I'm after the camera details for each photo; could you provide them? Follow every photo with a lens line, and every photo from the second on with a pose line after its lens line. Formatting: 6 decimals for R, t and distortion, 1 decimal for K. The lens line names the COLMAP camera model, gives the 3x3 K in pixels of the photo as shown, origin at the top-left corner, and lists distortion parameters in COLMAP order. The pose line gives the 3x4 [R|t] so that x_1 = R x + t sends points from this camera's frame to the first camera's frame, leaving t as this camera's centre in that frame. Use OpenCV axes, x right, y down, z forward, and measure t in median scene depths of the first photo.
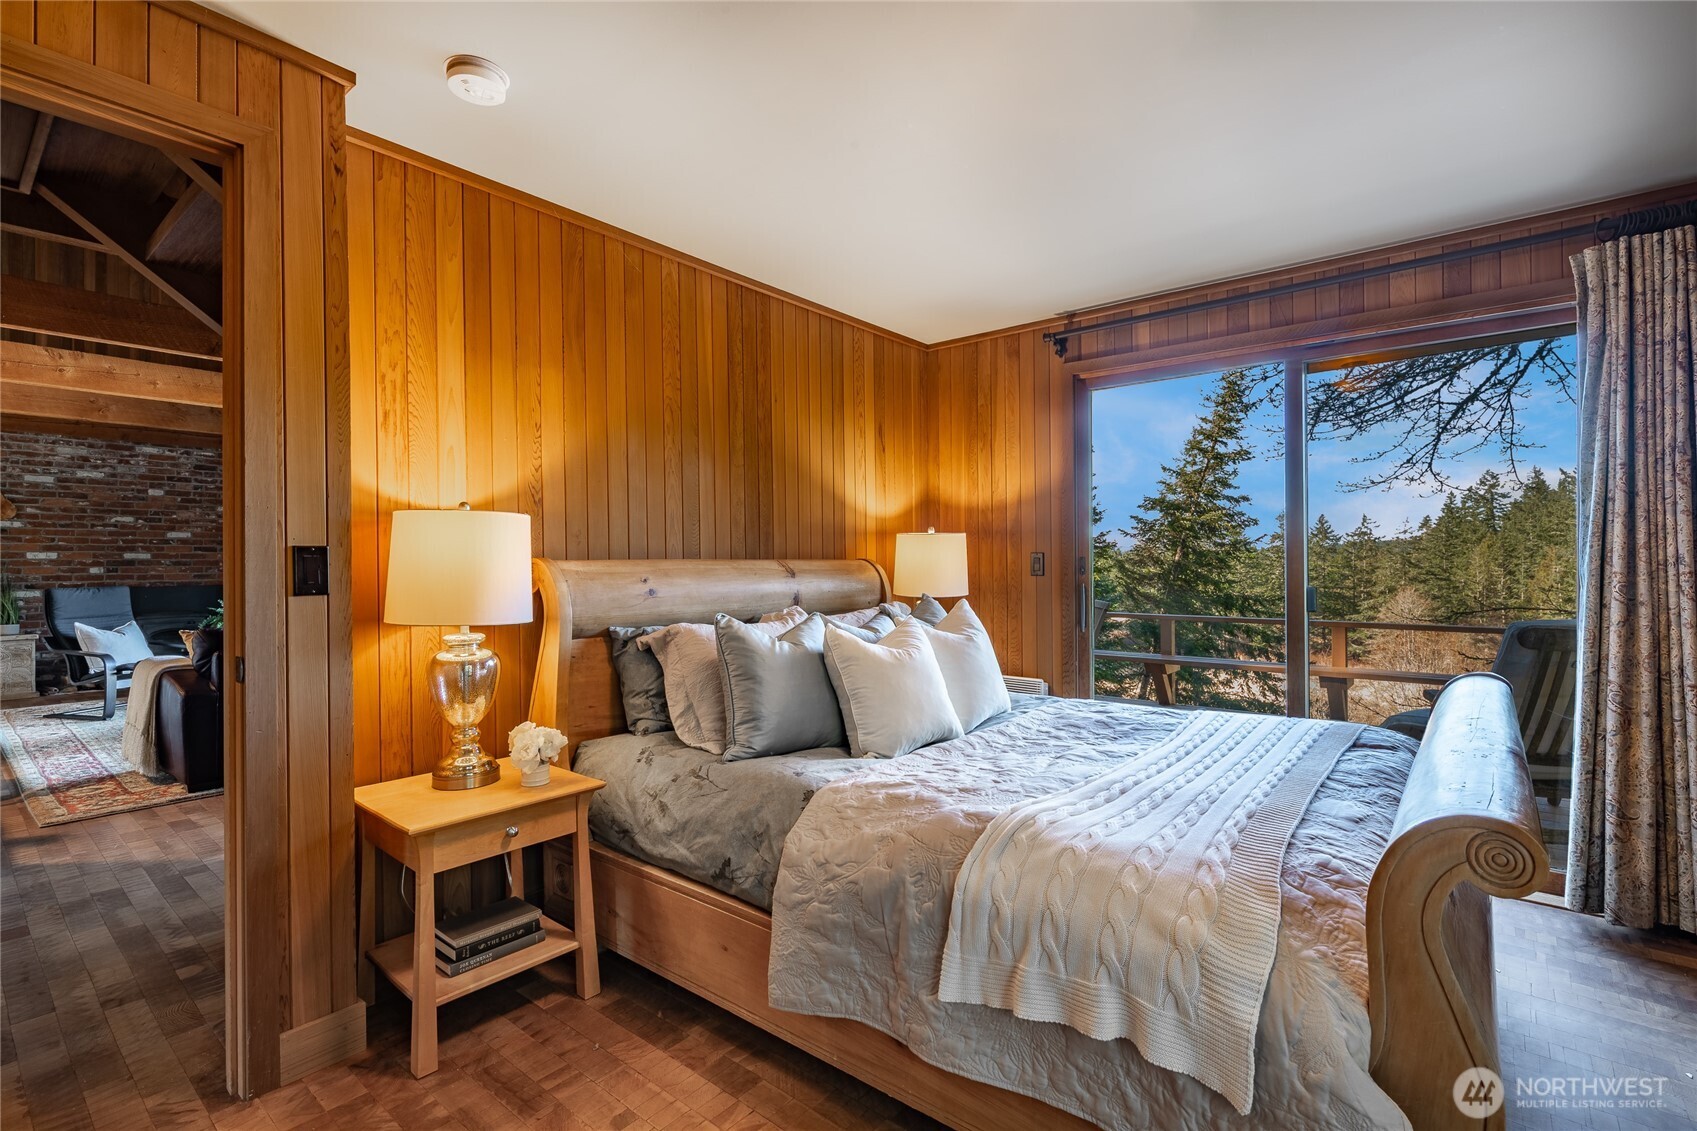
lens RADIAL K [[803.4, 0, 870.1], [0, 803.4, 560.1], [0, 0, 1]] dist [0.001815, -0.001727]
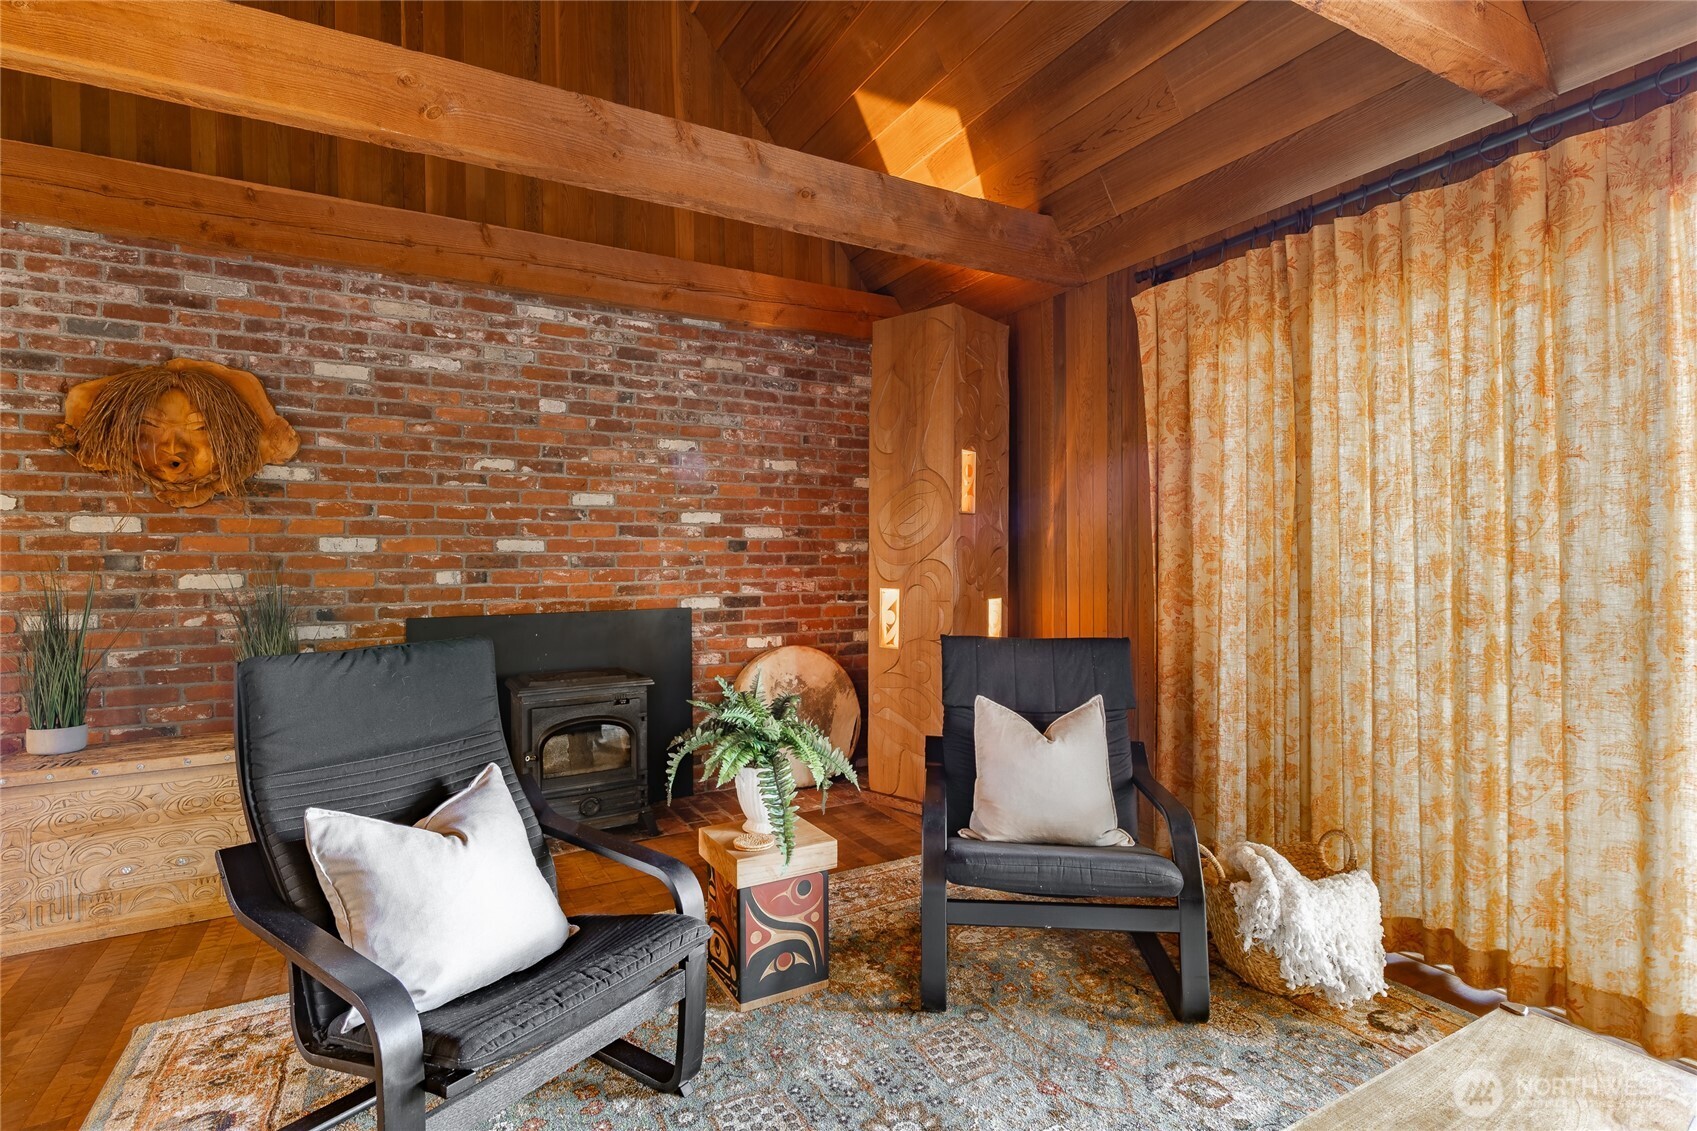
lens RADIAL K [[821.9, 0, 851.6], [0, 821.9, 559.0], [0, 0, 1]] dist [0.005326, -0.003285]
pose [[0.932694, -0.002867, -0.360656, -0.591990], [0.004921, 0.999976, 0.004776, 0.001266], [0.360634, -0.006229, 0.932687, 0.658402]]
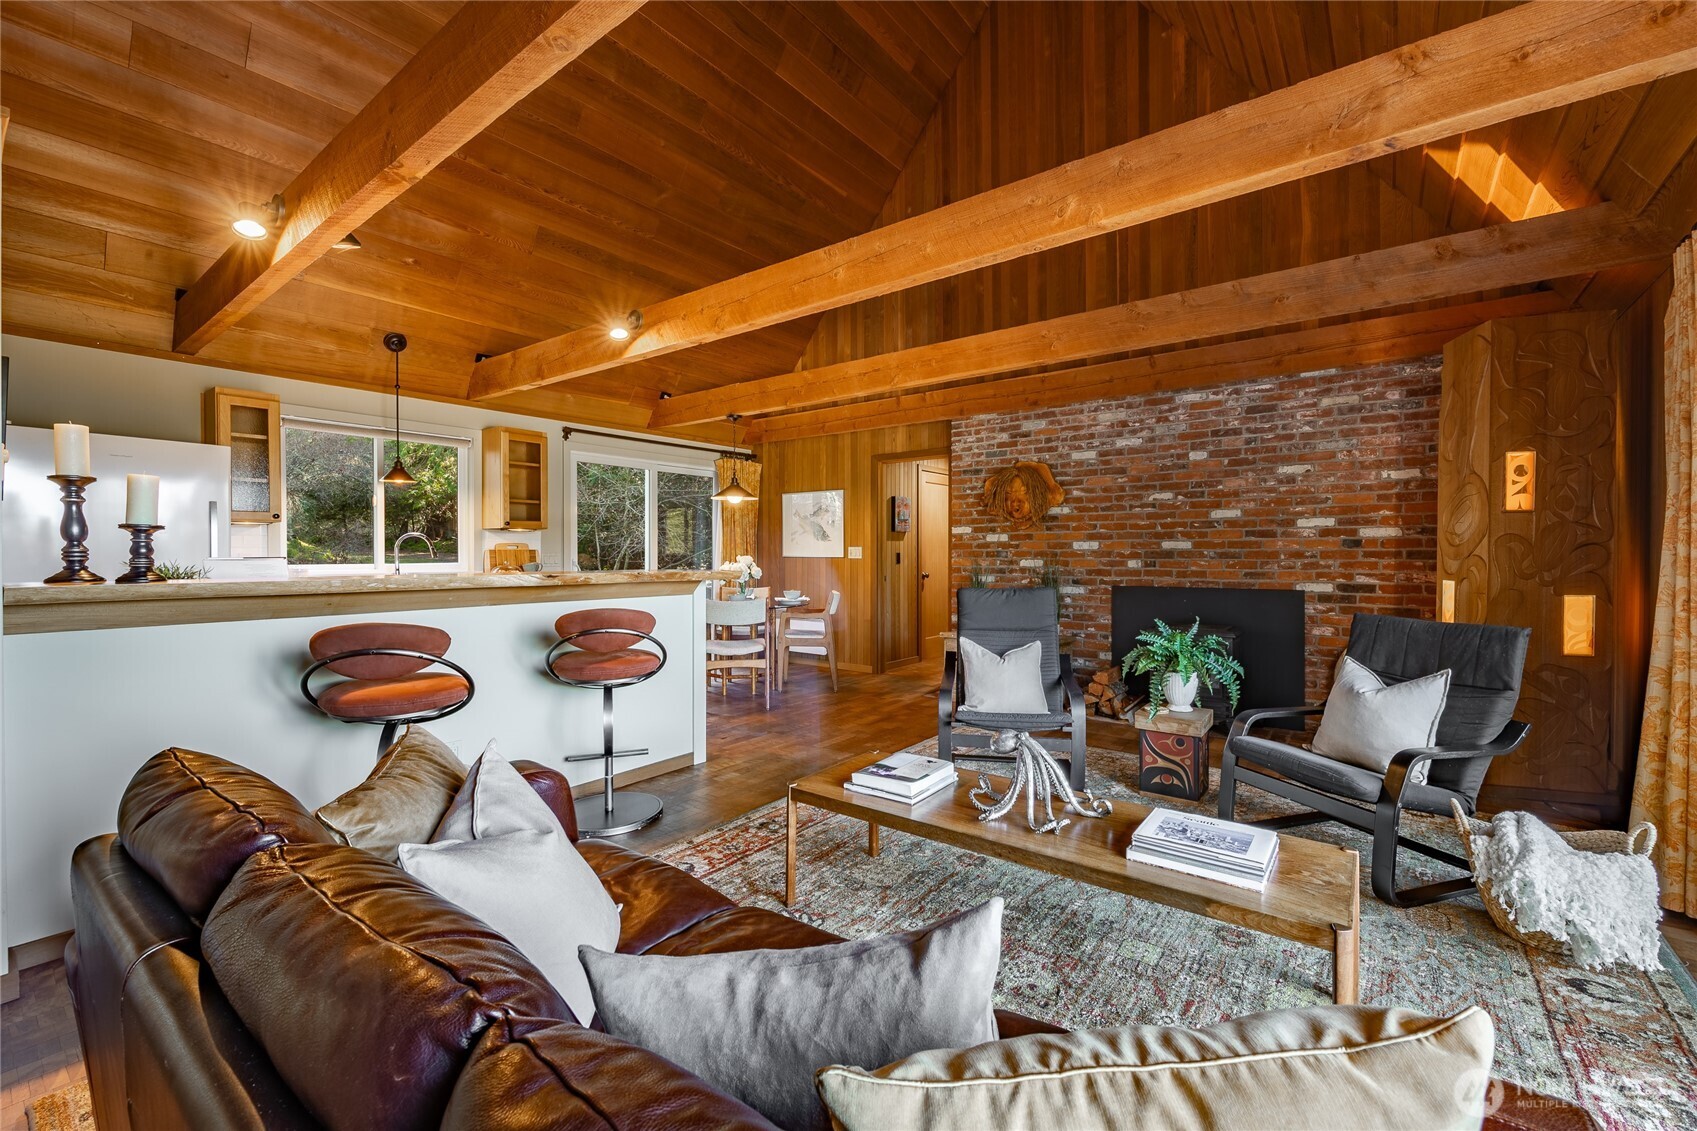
lens RADIAL K [[697.7, 0, 848.1], [0, 697.7, 561.5], [0, 0, 1]] dist [-0.003763, -0.000987]
pose [[0.036270, 0.011118, -0.999280, -0.295936], [0.002596, 0.999934, 0.011220, 0.002185], [0.999339, -0.003001, 0.036239, 0.703006]]
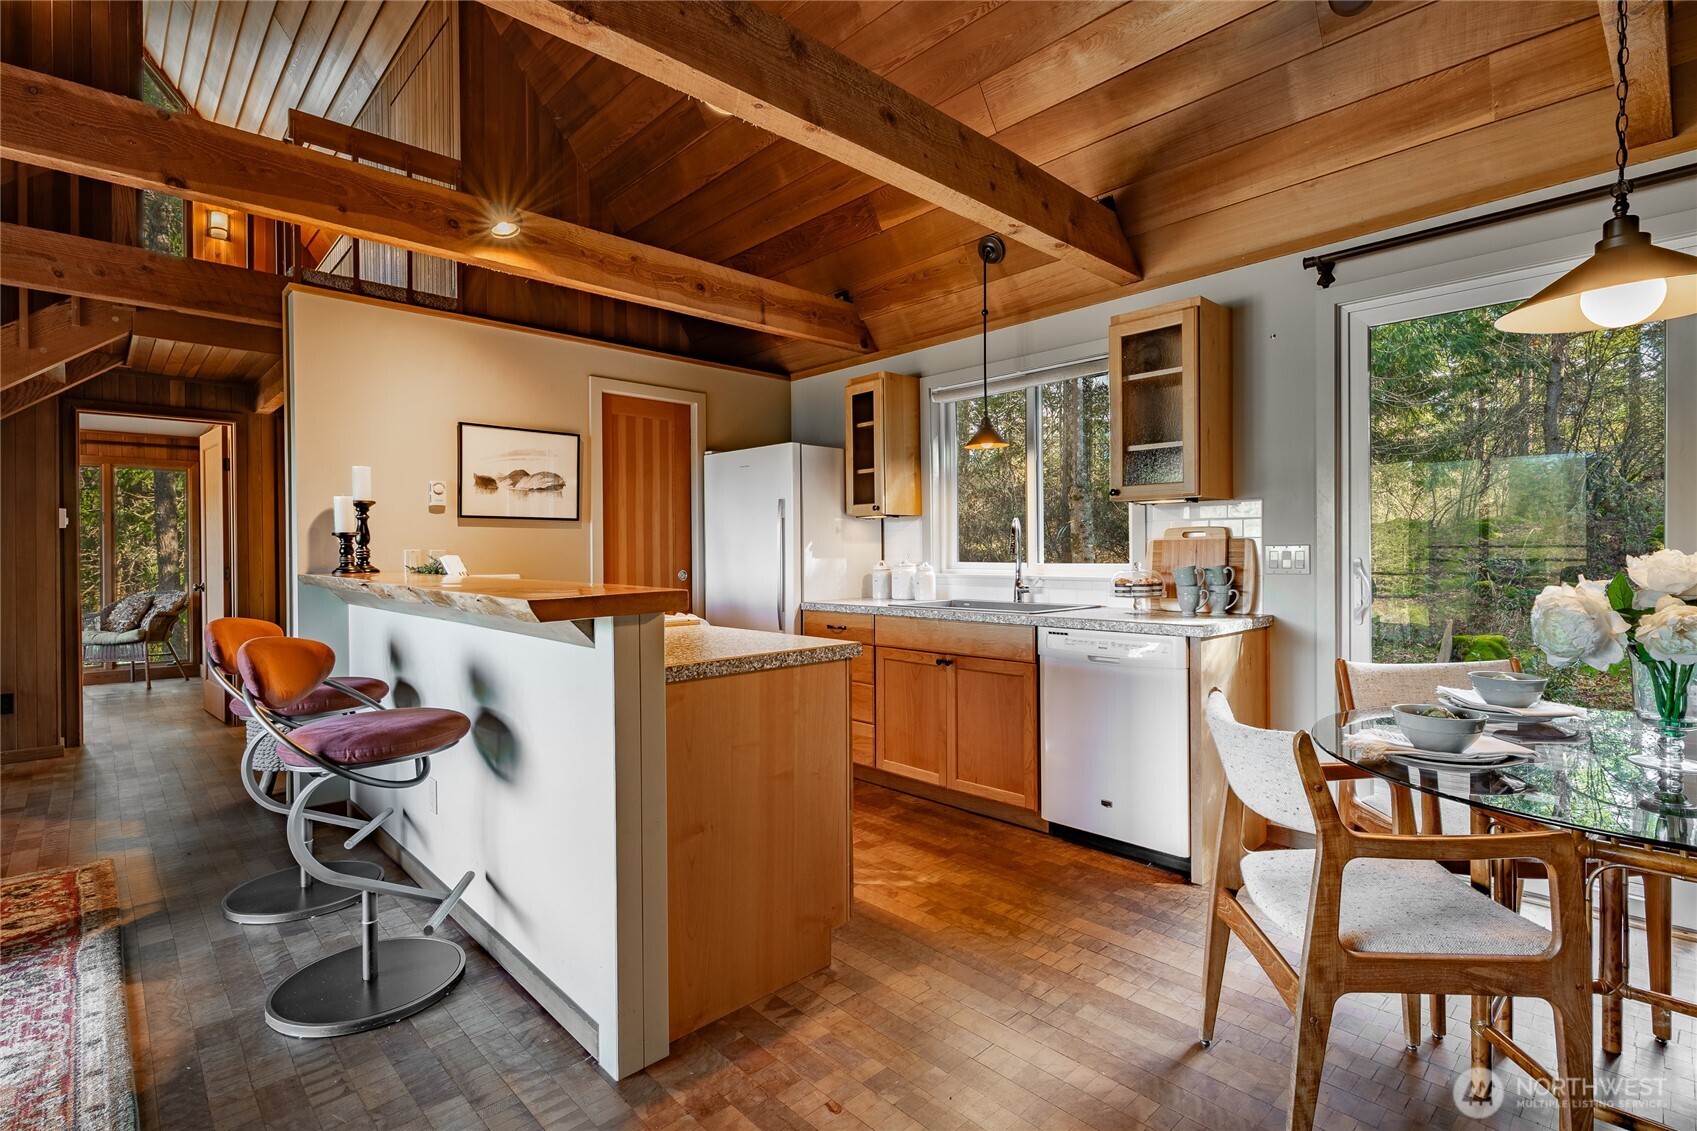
lens RADIAL K [[803.4, 0, 847.2], [0, 803.4, 563.3], [0, 0, 1]] dist [0.001815, -0.001727]
pose [[-0.992458, 0.004709, 0.122493, -0.912590], [0.006079, 0.999923, 0.010813, 0.003747], [-0.122433, 0.011476, -0.992410, 0.837419]]
